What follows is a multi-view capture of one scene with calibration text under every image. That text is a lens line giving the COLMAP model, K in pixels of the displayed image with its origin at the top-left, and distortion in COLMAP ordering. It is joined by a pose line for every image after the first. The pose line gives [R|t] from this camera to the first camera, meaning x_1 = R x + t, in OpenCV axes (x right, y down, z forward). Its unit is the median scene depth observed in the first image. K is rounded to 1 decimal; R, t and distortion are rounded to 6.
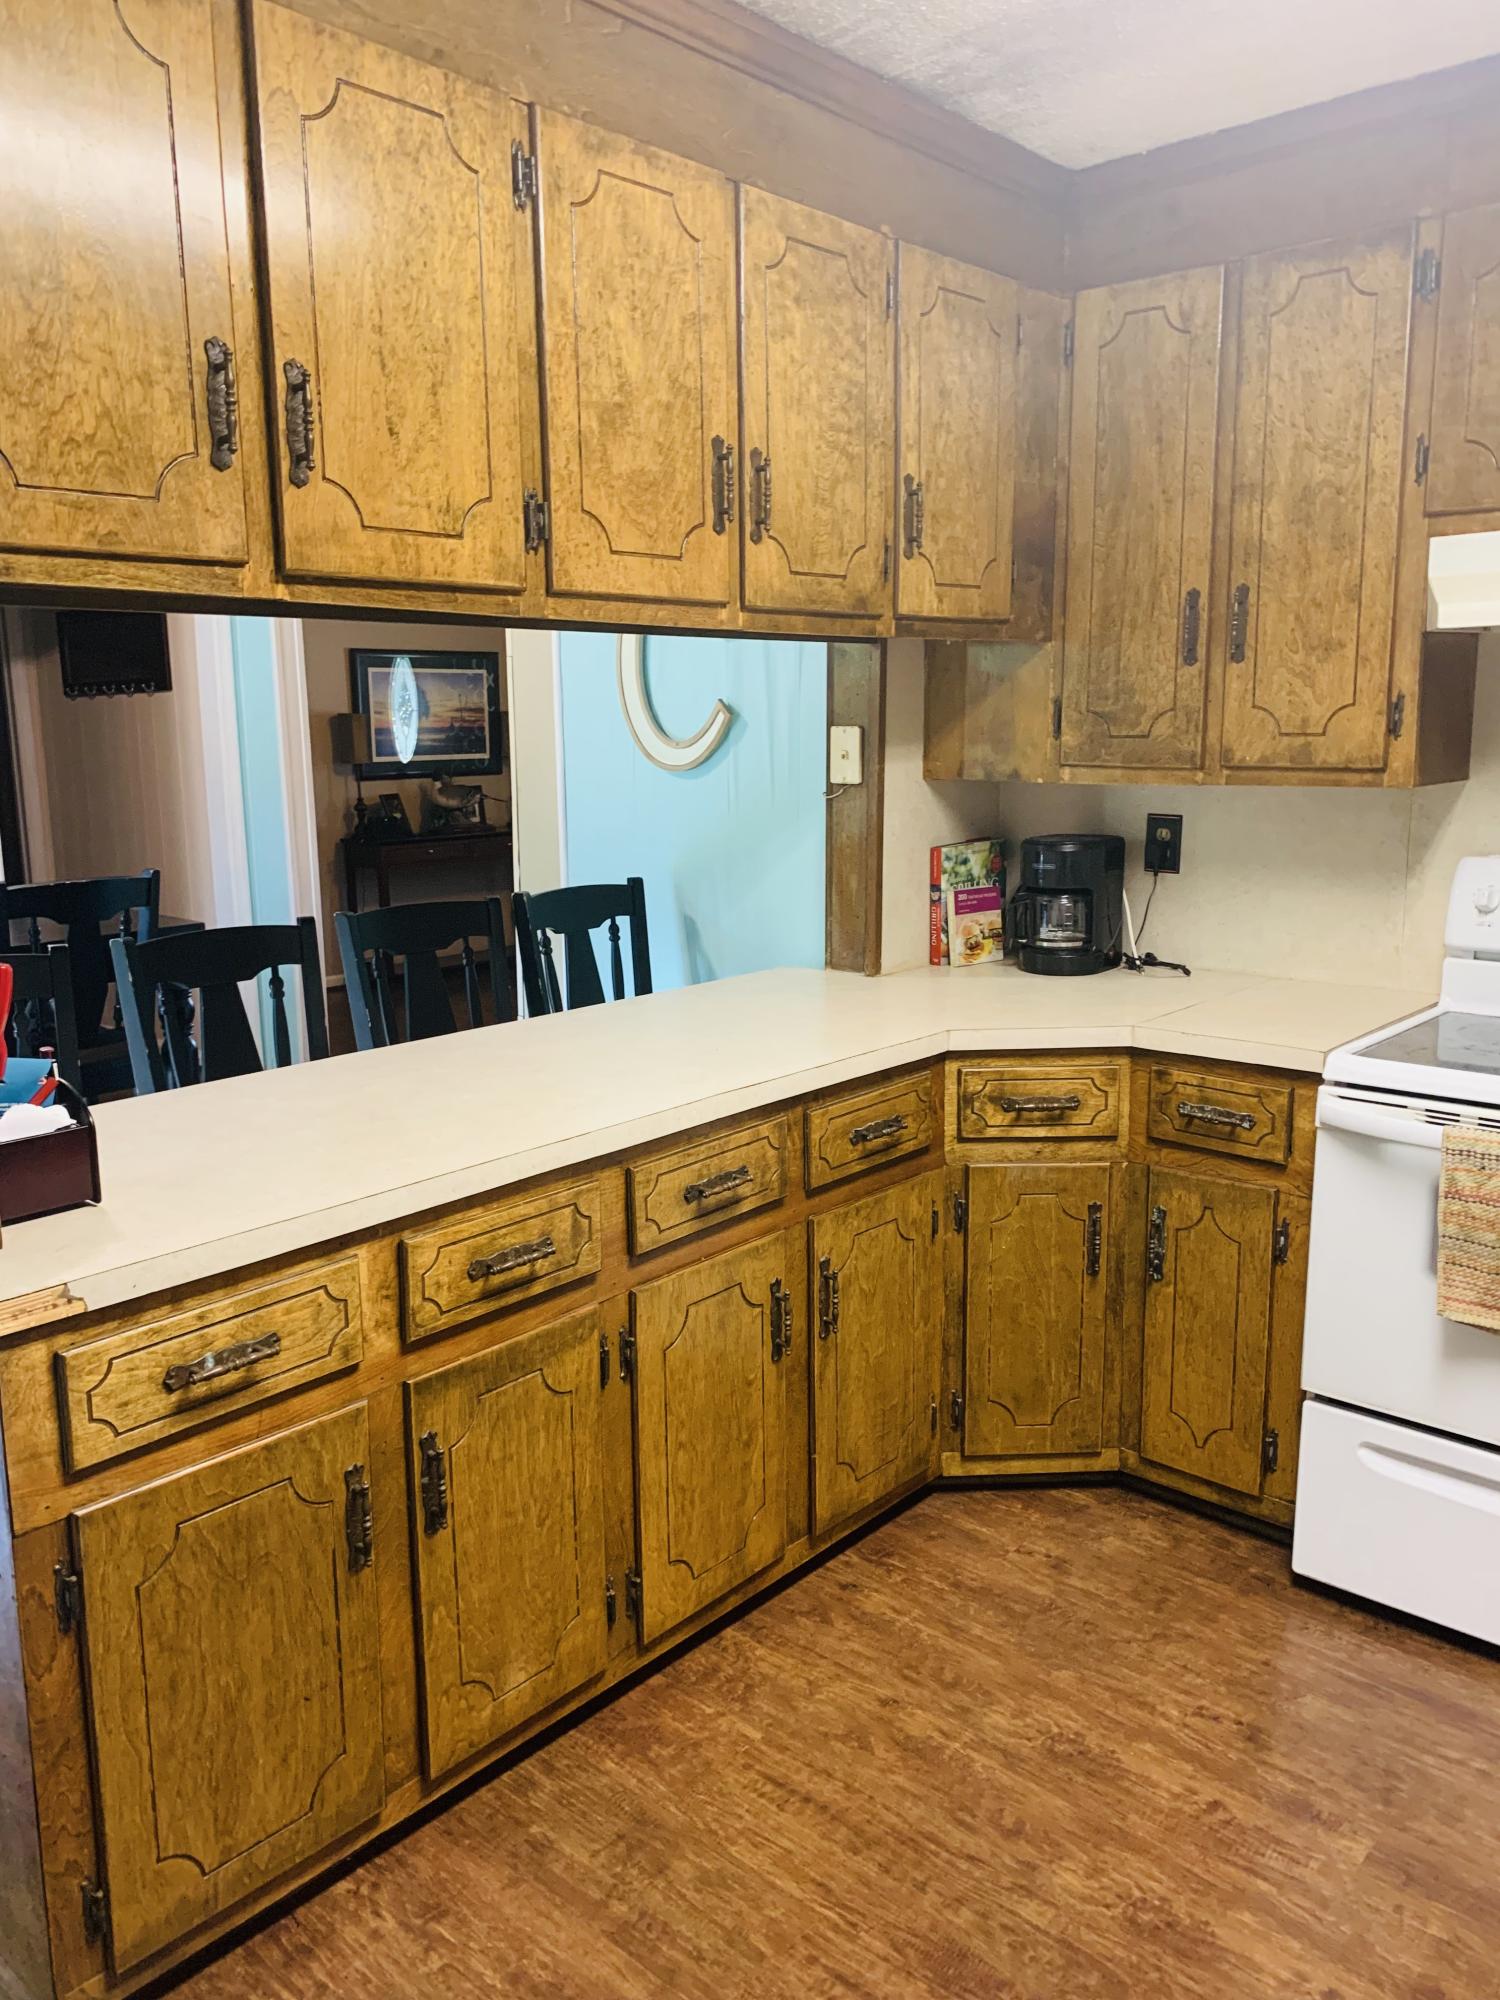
lens RADIAL K [[1524.7, 0, 740.8], [0, 1524.7, 983.7], [0, 0, 1]] dist [0.006881, -0.006372]
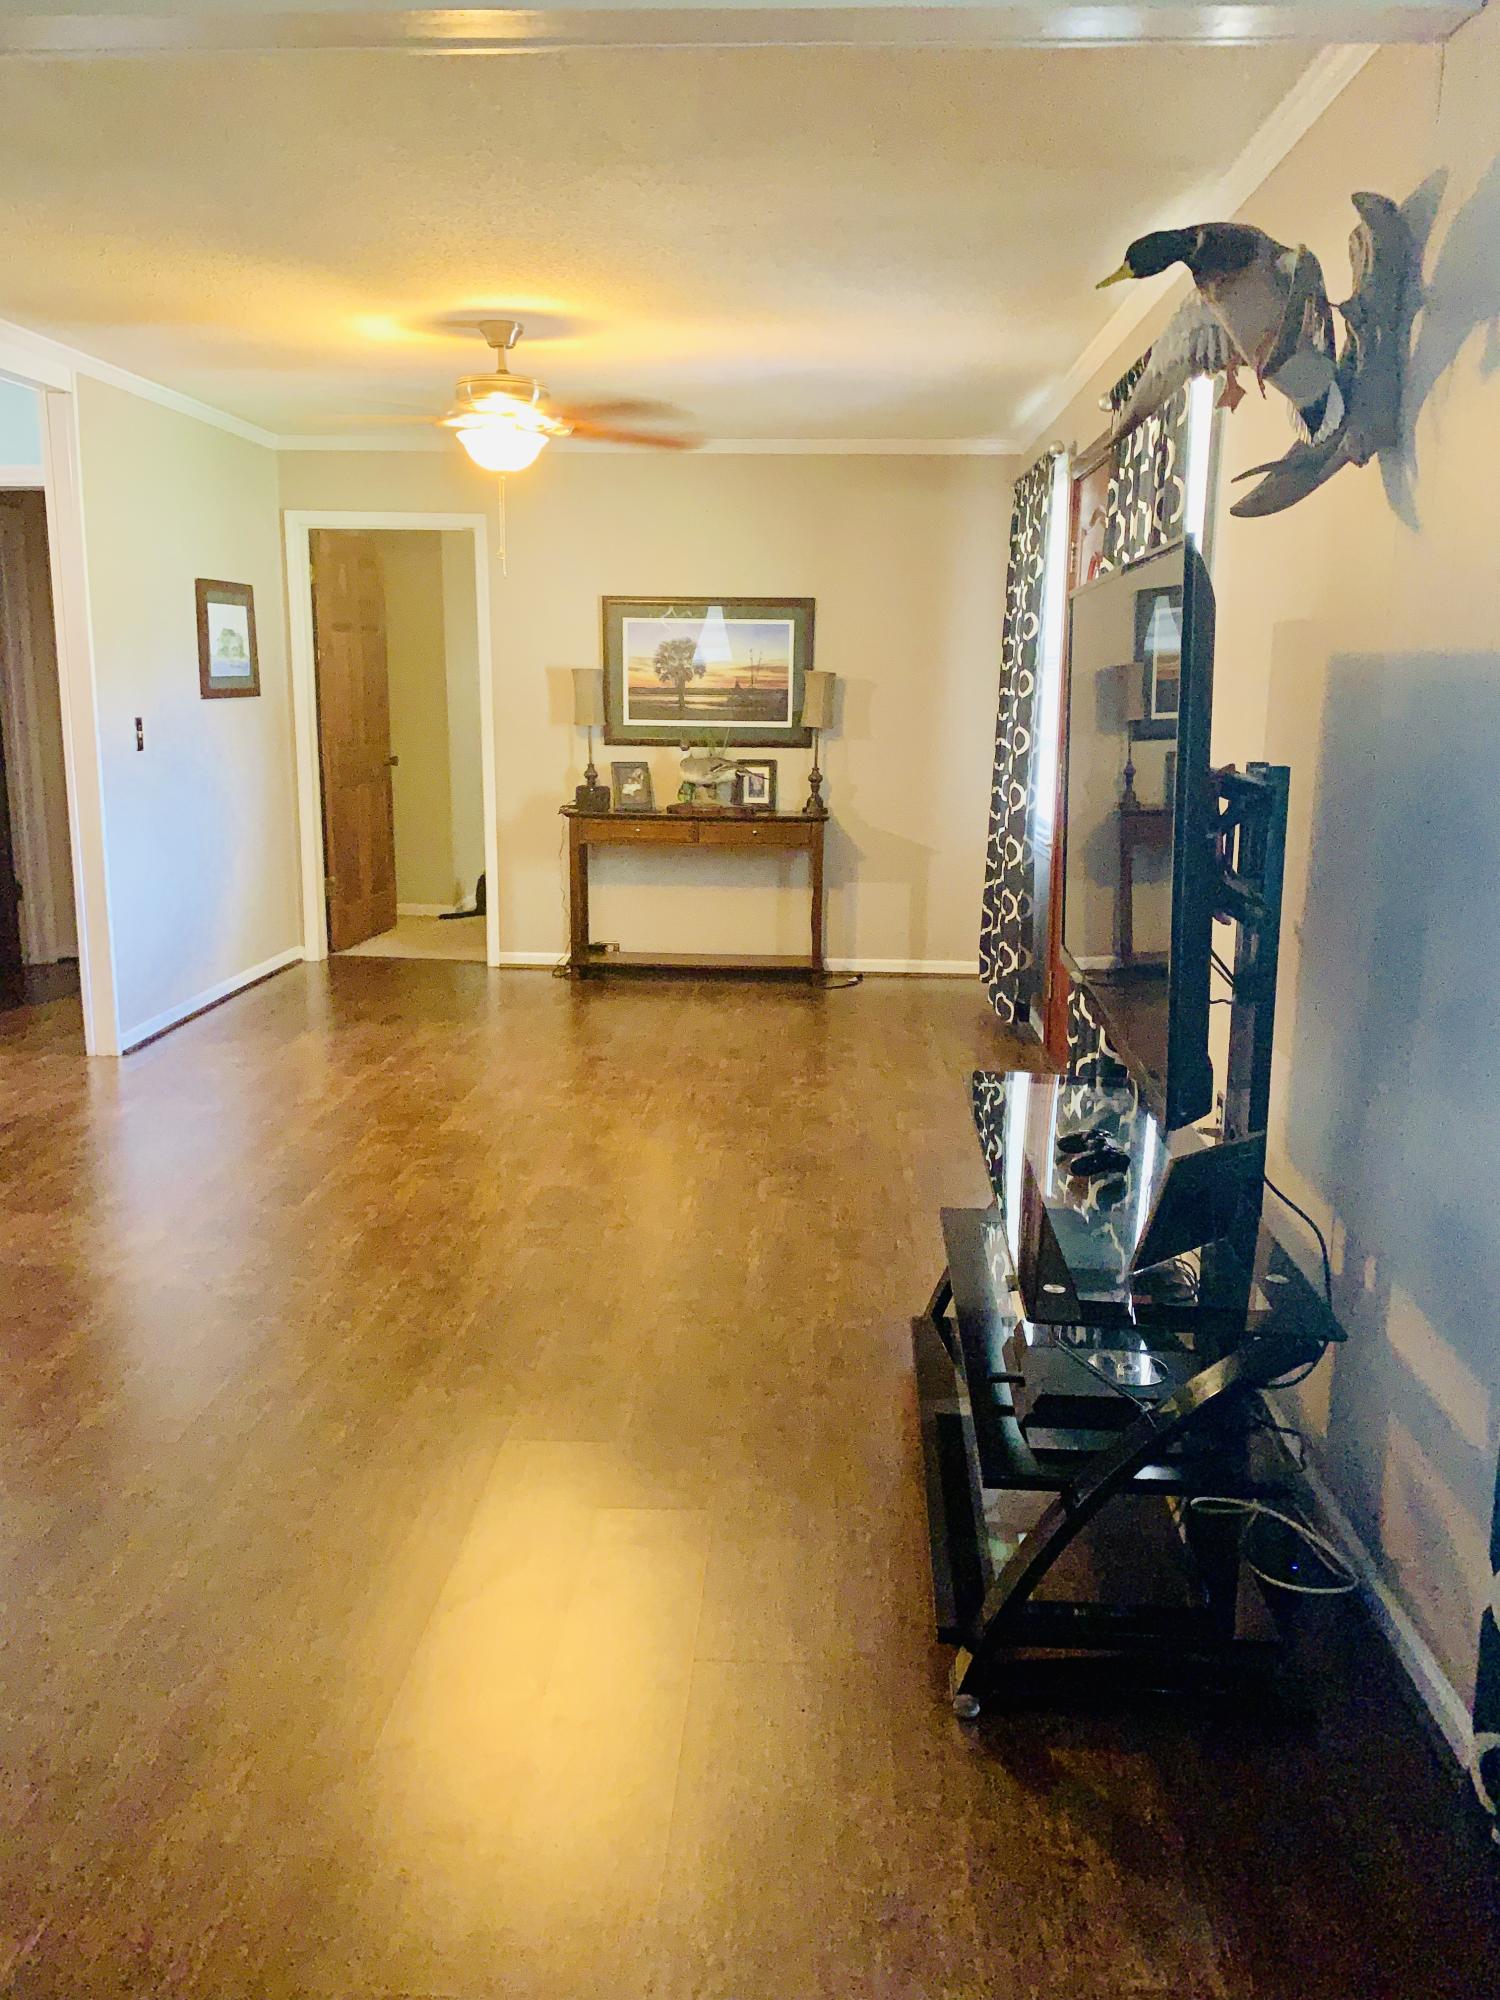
lens RADIAL K [[1524.7, 0, 751.9], [0, 1524.7, 997.7], [0, 0, 1]] dist [0.006881, -0.006372]
pose [[0.624527, 0.195463, -0.756148, 0.494423], [-0.154293, 0.979973, 0.125885, -0.108026], [0.765611, 0.038050, 0.642178, 0.469049]]
